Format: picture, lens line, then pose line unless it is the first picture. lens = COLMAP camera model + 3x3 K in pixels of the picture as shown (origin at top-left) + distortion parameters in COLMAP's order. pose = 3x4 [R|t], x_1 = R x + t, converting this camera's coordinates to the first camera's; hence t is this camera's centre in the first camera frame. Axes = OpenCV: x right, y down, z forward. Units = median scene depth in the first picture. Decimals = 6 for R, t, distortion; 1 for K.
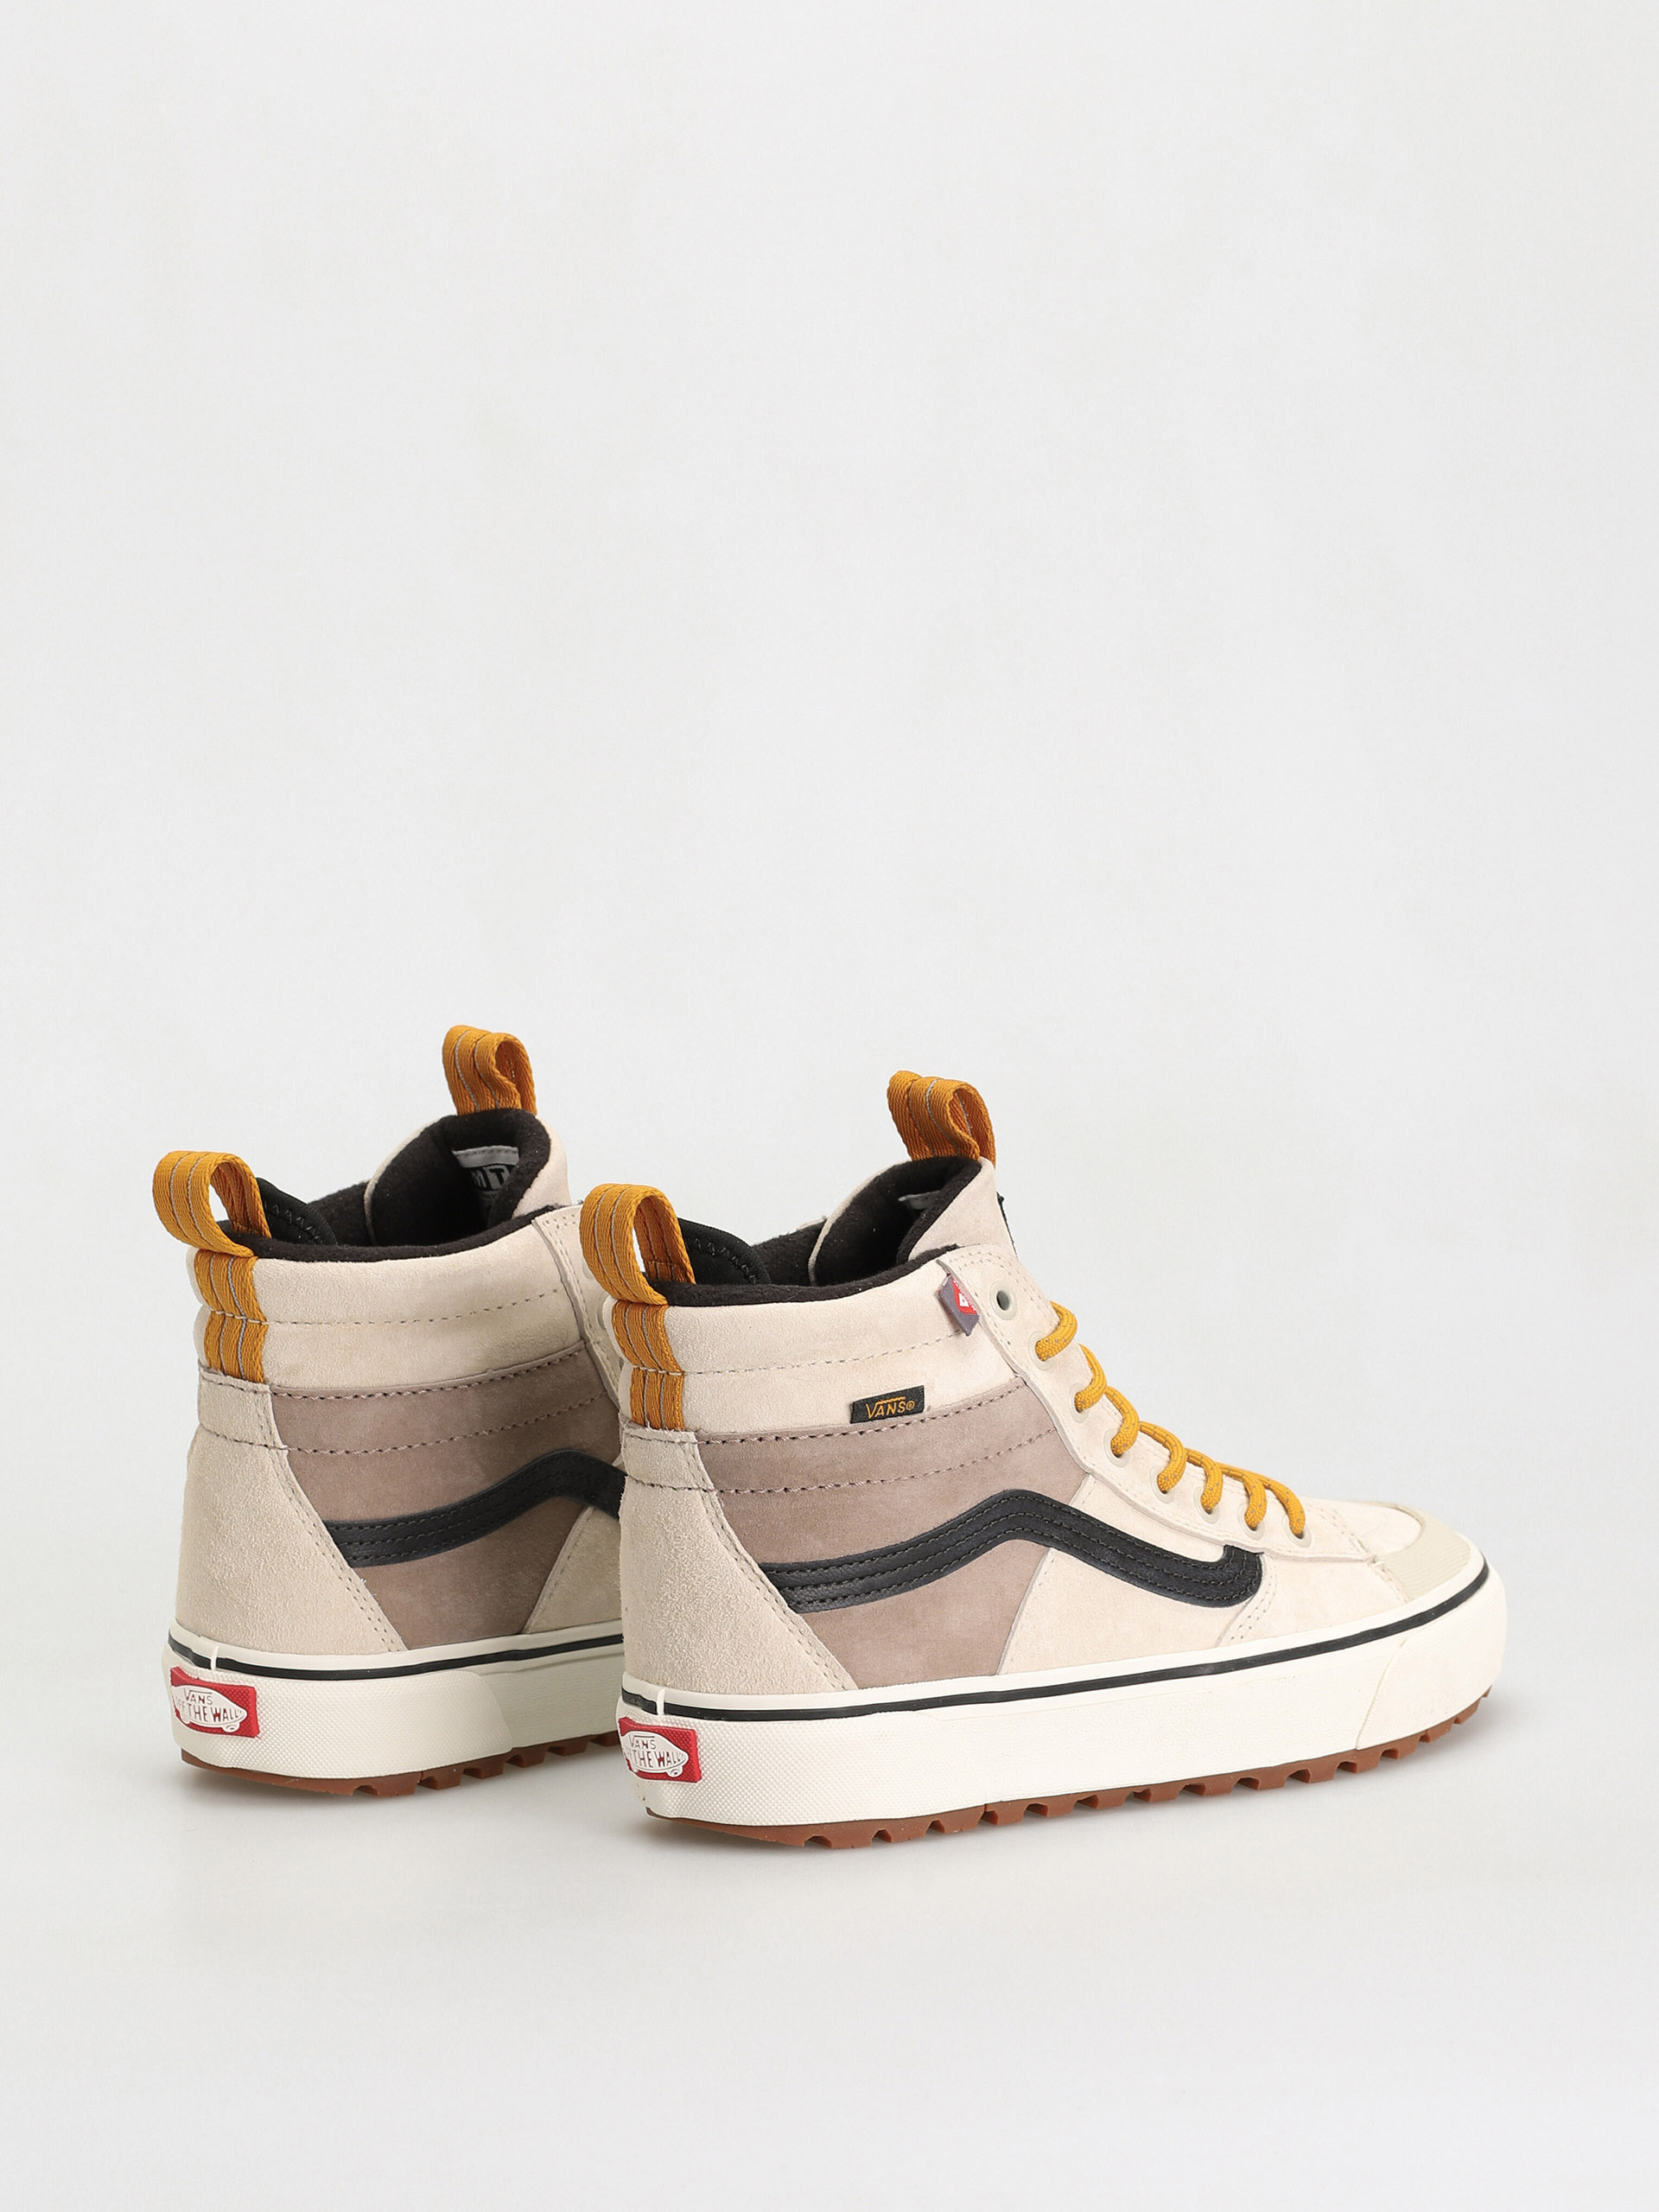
lens RADIAL K [[7564.3, 0, 831.6], [0, 7564.3, 1107.5], [0, 0, 1]] dist [-0.077872, 0.000000]
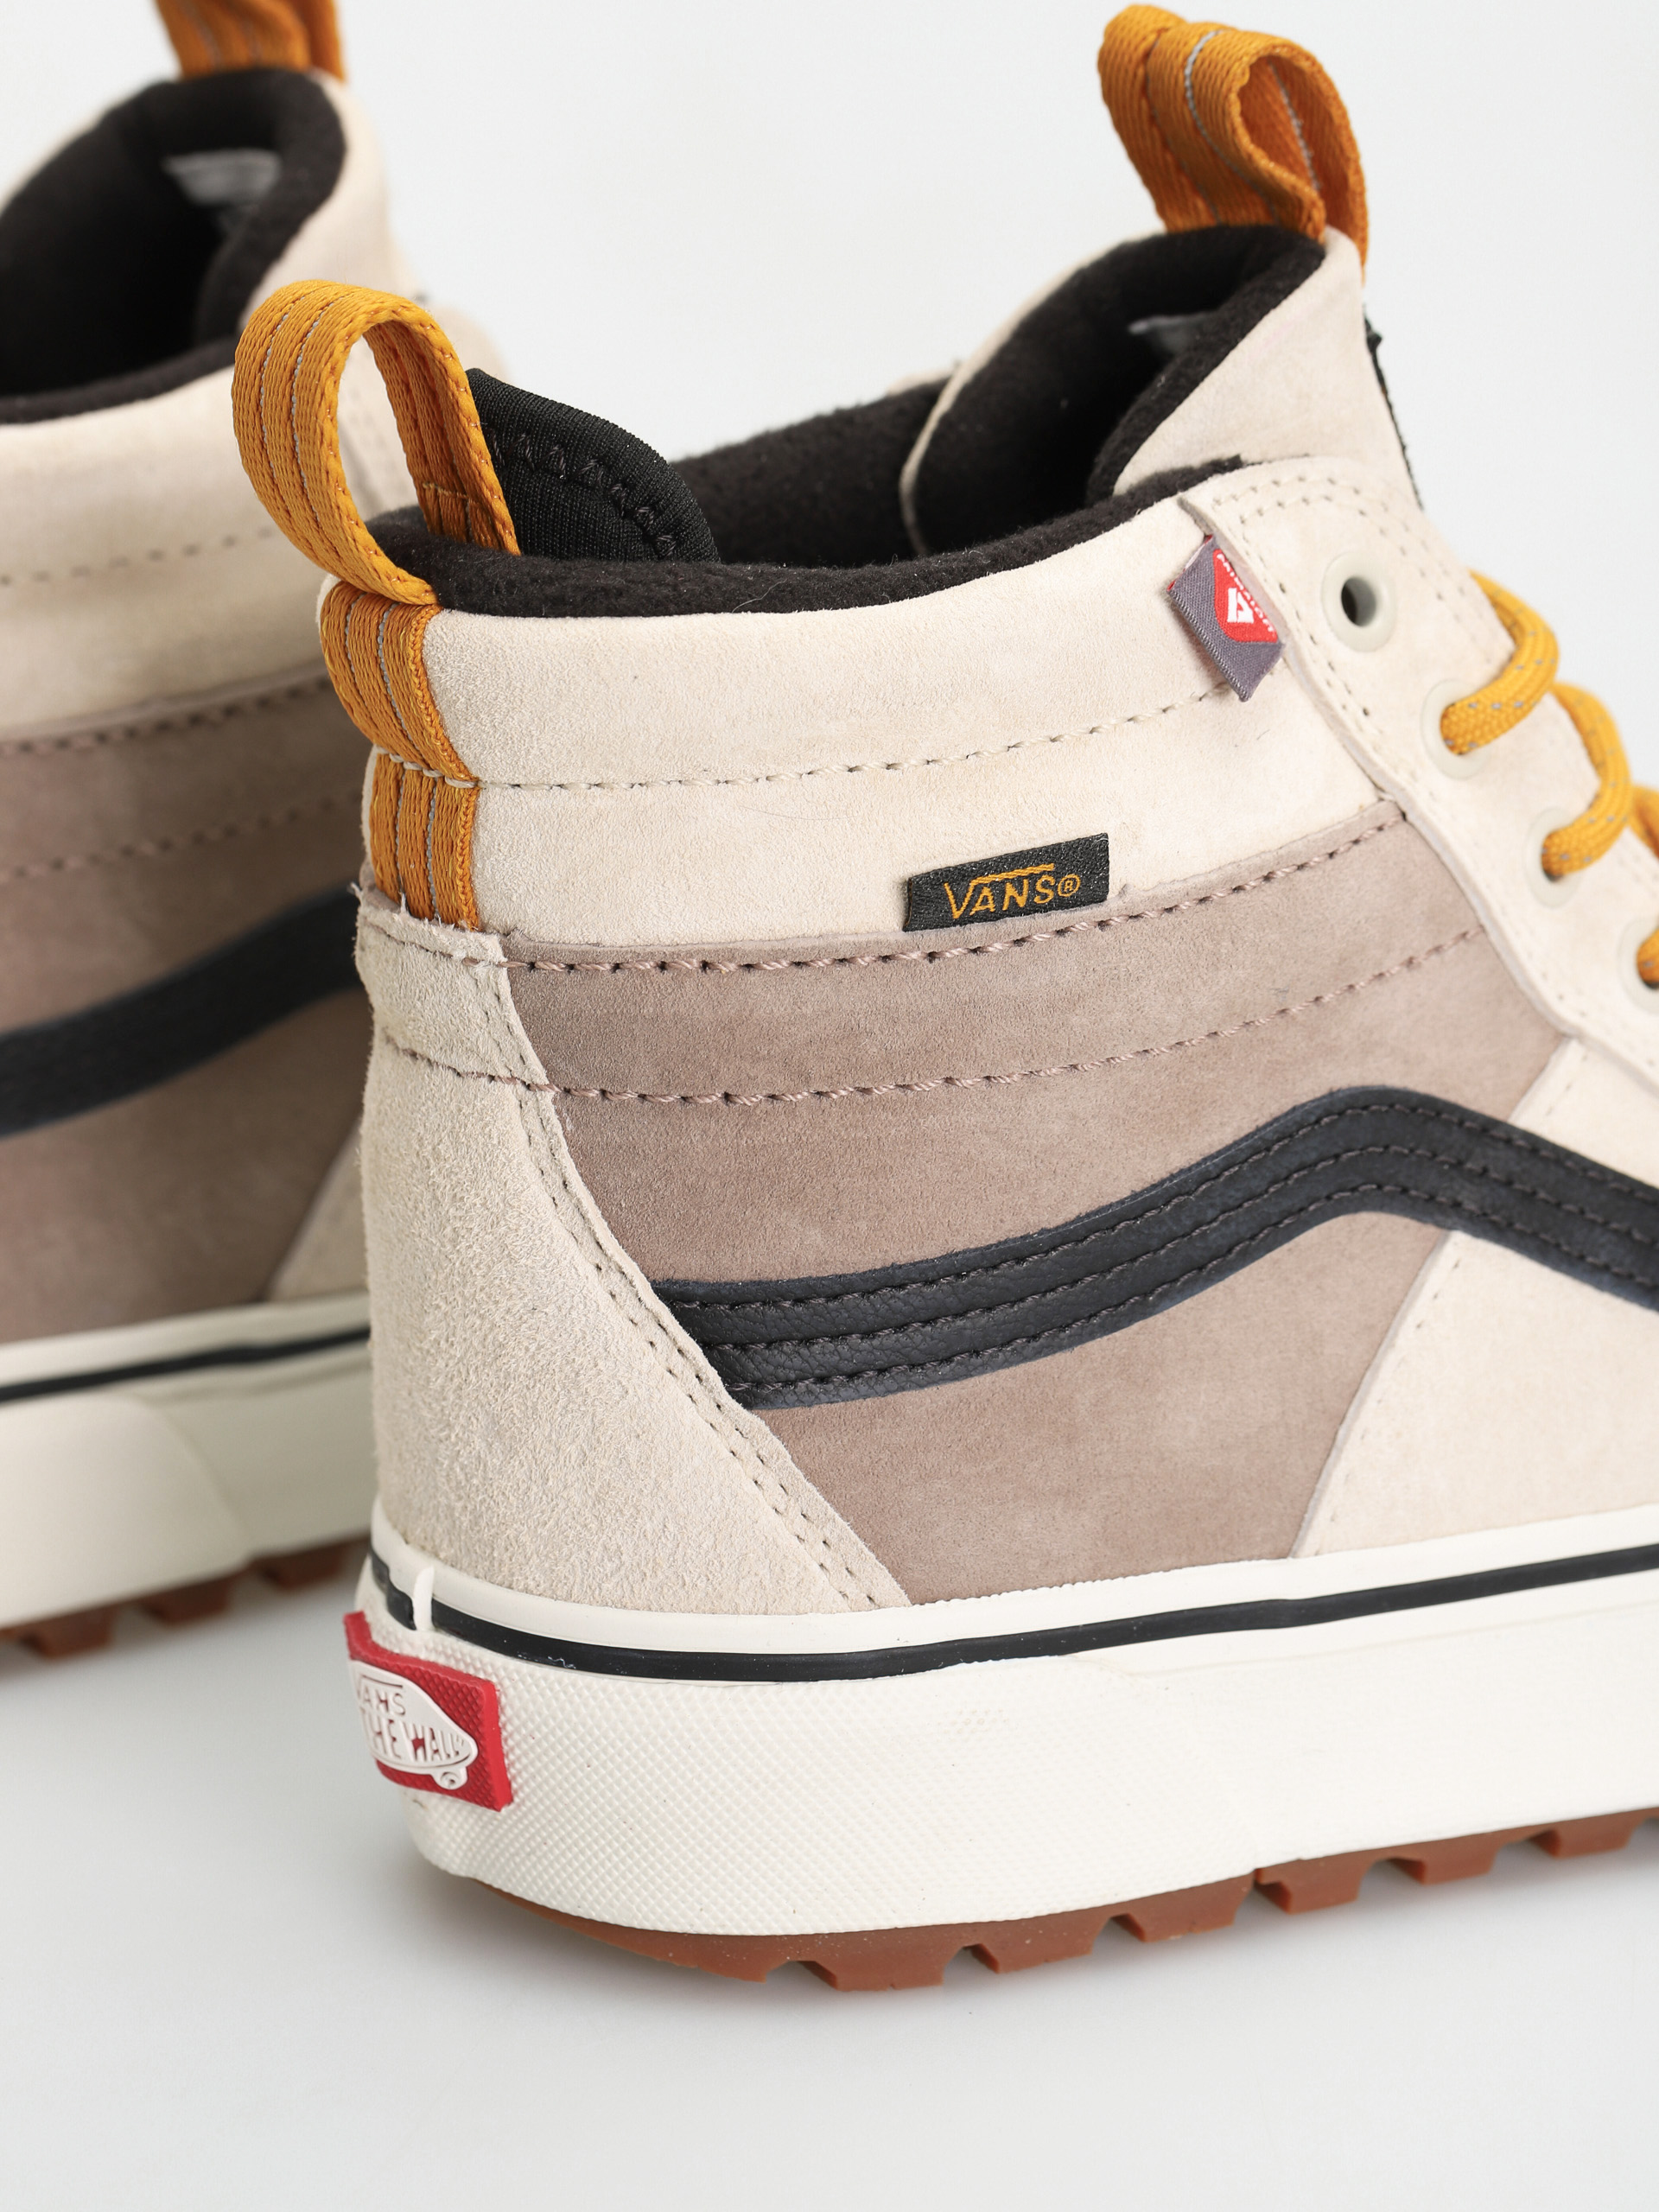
lens RADIAL K [[7564.3, 0, 824.0], [0, 7564.3, 1097.1], [0, 0, 1]] dist [-0.077872, 0.000000]
pose [[0.989380, 0.047520, -0.137366, 0.050794], [-0.027008, 0.988693, 0.147504, -0.006278], [0.142822, -0.142227, 0.979476, 0.612660]]
